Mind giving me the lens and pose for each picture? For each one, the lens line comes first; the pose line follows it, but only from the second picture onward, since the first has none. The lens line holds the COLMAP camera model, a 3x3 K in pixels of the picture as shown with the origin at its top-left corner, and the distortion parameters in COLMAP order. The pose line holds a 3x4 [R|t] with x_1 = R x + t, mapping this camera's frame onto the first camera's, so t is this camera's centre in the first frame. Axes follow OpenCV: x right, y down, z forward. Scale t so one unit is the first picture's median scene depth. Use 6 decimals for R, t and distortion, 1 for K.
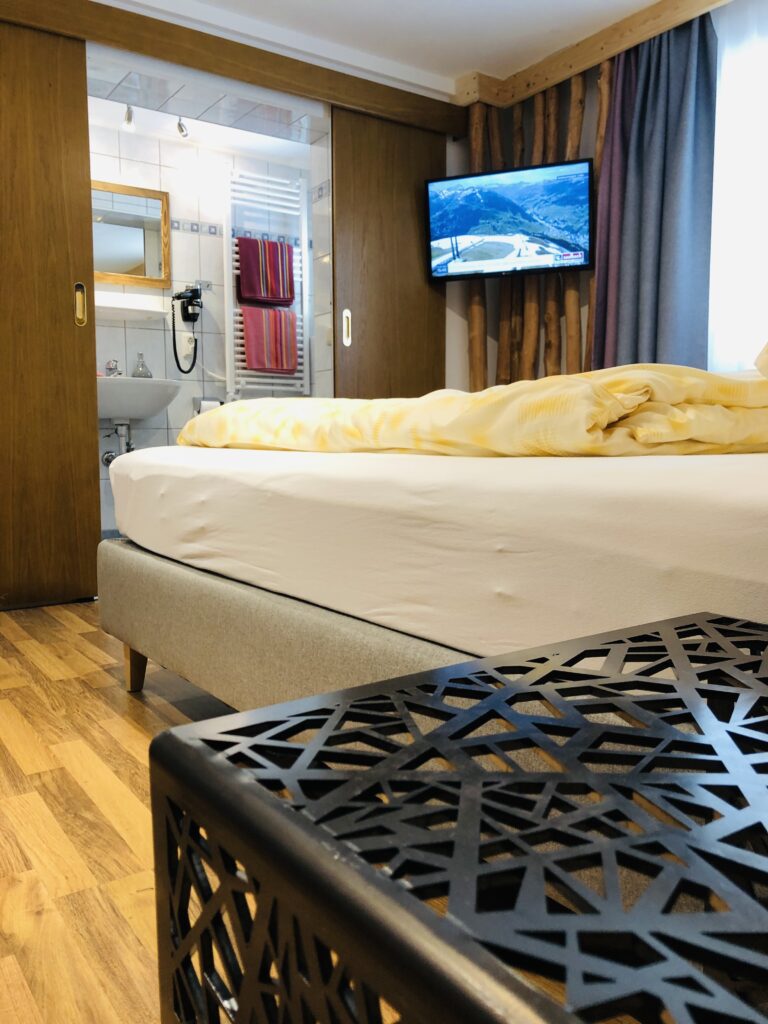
lens RADIAL K [[852.5, 0, 384.0], [0, 852.5, 512.0], [0, 0, 1]] dist [0.013534, 0.001680]
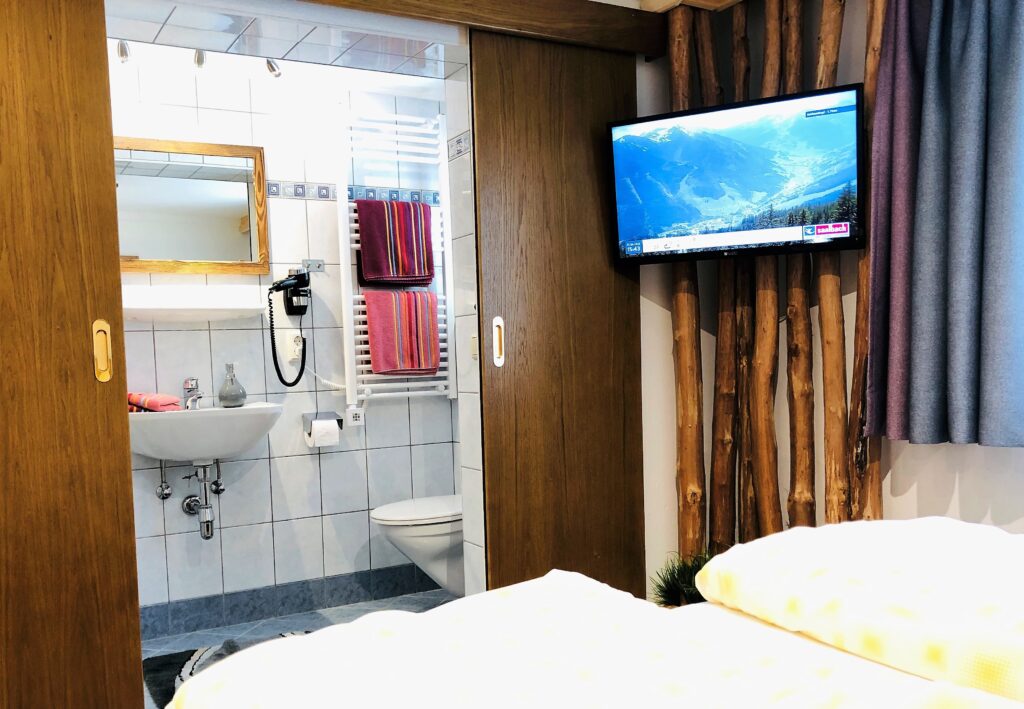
lens RADIAL K [[844.6, 0, 485.9], [0, 844.6, 356.4], [0, 0, 1]] dist [0.036920, 0.001555]
pose [[0.994588, -0.022939, -0.101333, 0.015469], [0.021735, 0.999680, -0.012968, -0.184206], [0.101598, 0.010695, 0.994768, 0.291130]]
